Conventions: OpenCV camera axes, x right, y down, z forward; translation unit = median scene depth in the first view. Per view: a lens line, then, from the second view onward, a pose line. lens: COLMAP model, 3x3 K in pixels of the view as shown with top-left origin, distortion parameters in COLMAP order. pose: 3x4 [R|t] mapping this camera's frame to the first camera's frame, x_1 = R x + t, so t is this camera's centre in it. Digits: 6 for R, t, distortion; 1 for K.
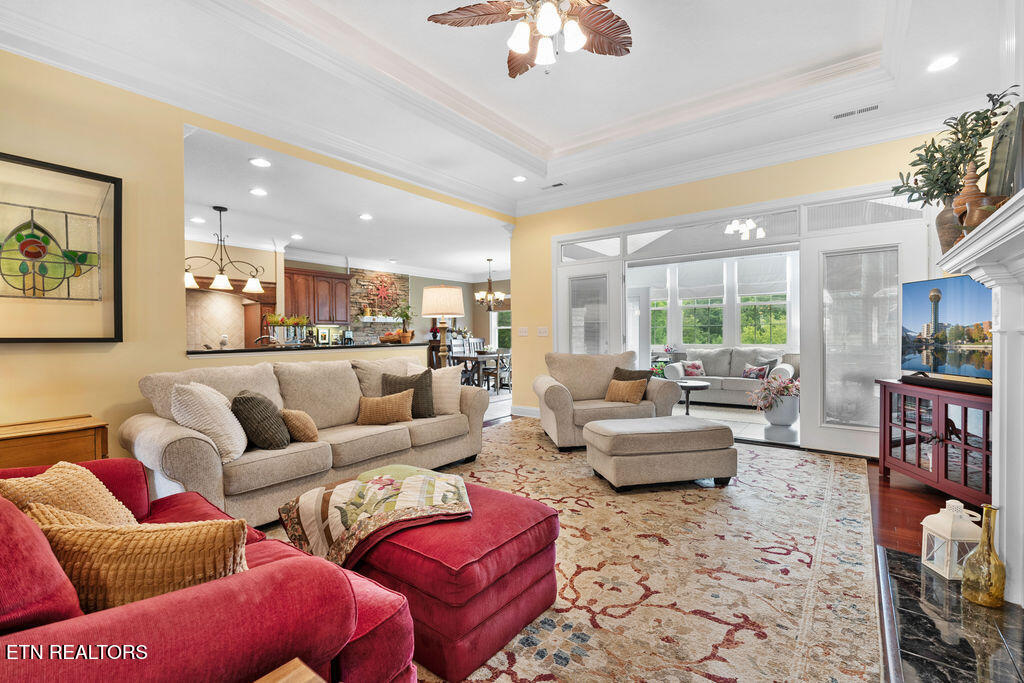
lens RADIAL K [[452.3, 0, 508.3], [0, 452.3, 339.6], [0, 0, 1]] dist [-0.005141, 0.000028]
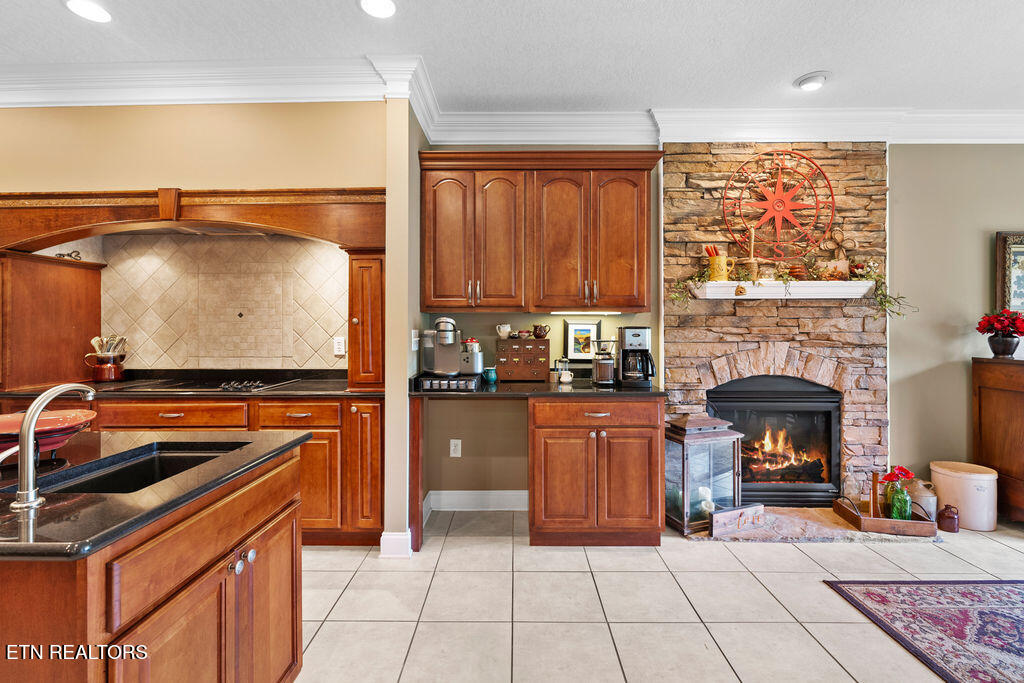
lens RADIAL K [[452.3, 0, 510.9], [0, 452.3, 325.1], [0, 0, 1]] dist [-0.005141, 0.000028]
pose [[0.608259, 0.005523, -0.793719, -0.146041], [-0.012427, 0.999919, -0.002565, -0.018085], [0.793641, 0.011424, 0.608279, 0.686895]]
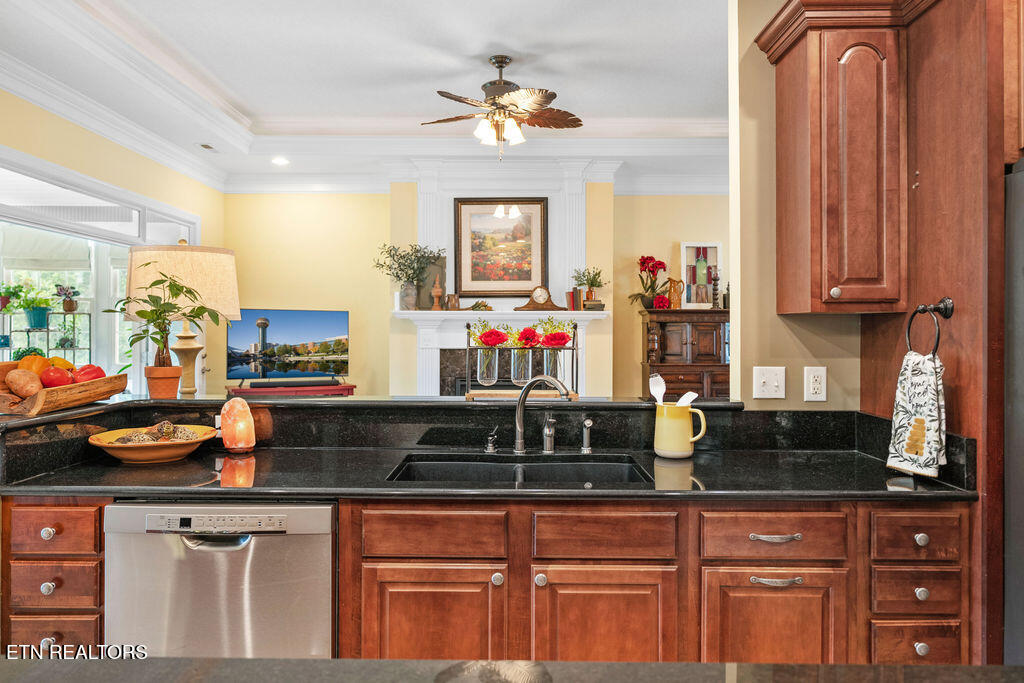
lens RADIAL K [[690.7, 0, 505.9], [0, 690.7, 330.0], [0, 0, 1]] dist [-0.000796, -0.003061]
pose [[-0.610738, 0.010412, 0.791764, -0.426990], [0.012043, 0.999920, -0.003860, -0.020718], [-0.791741, 0.007178, -0.610815, 0.604475]]
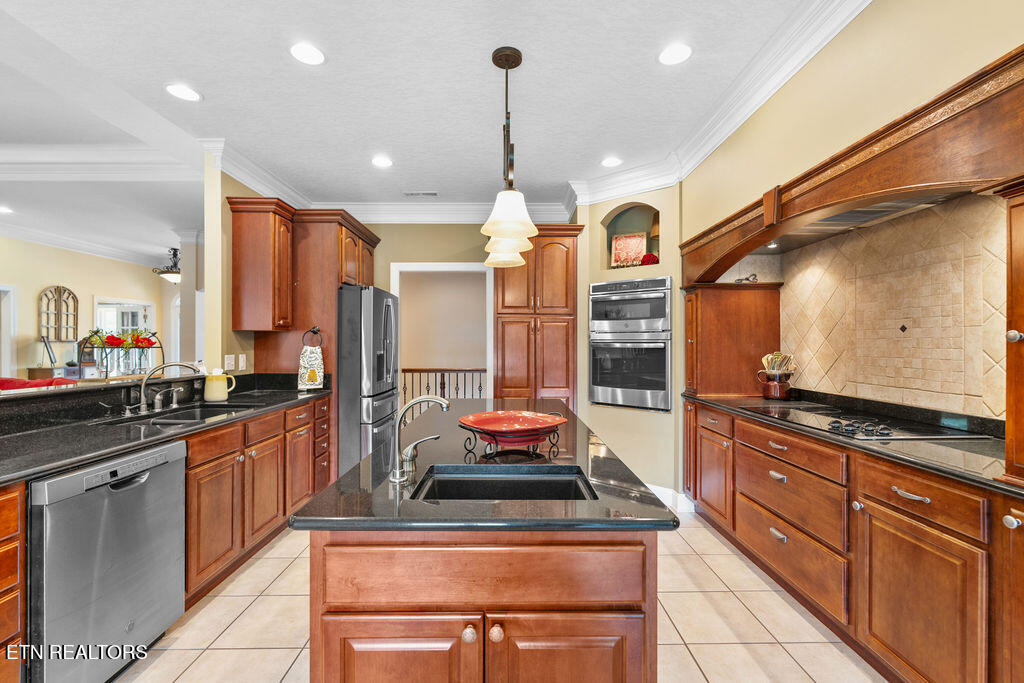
lens RADIAL K [[452.3, 0, 515.7], [0, 452.3, 339.1], [0, 0, 1]] dist [-0.005141, 0.000028]
pose [[-0.773598, 0.004965, -0.633657, -0.228016], [0.003208, 0.999987, 0.003918, -0.020012], [0.633668, 0.000998, -0.773604, 0.787026]]
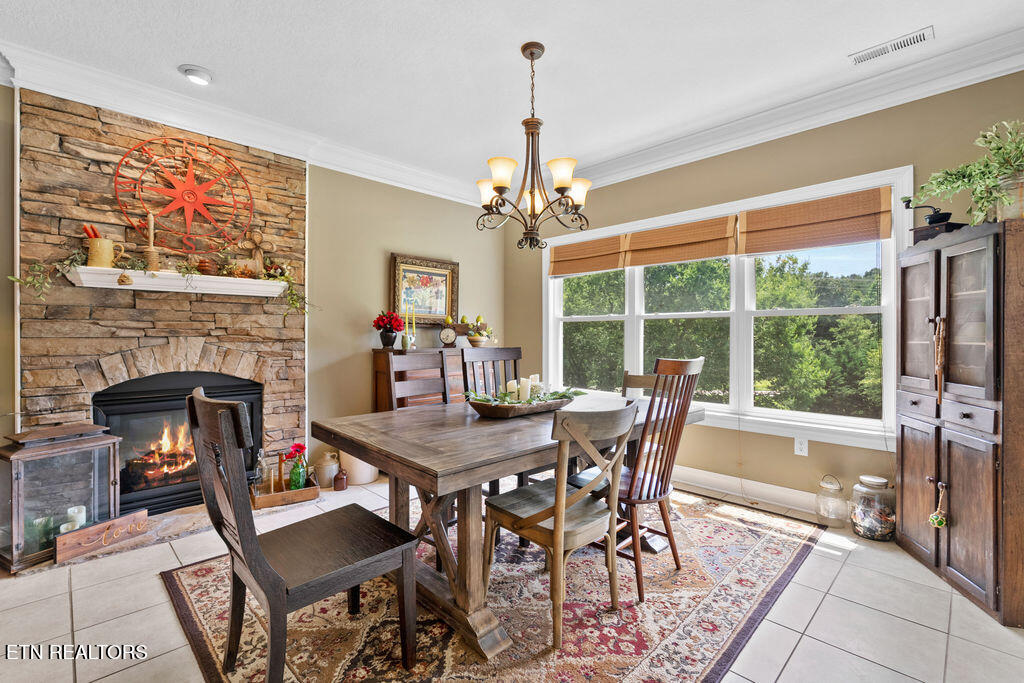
lens RADIAL K [[452.3, 0, 515.1], [0, 452.3, 336.4], [0, 0, 1]] dist [-0.005141, 0.000028]
pose [[0.992423, 0.008017, -0.122603, -0.019849], [-0.008930, 0.999936, -0.006898, -0.009293], [0.122540, 0.007940, 0.992432, 0.752990]]
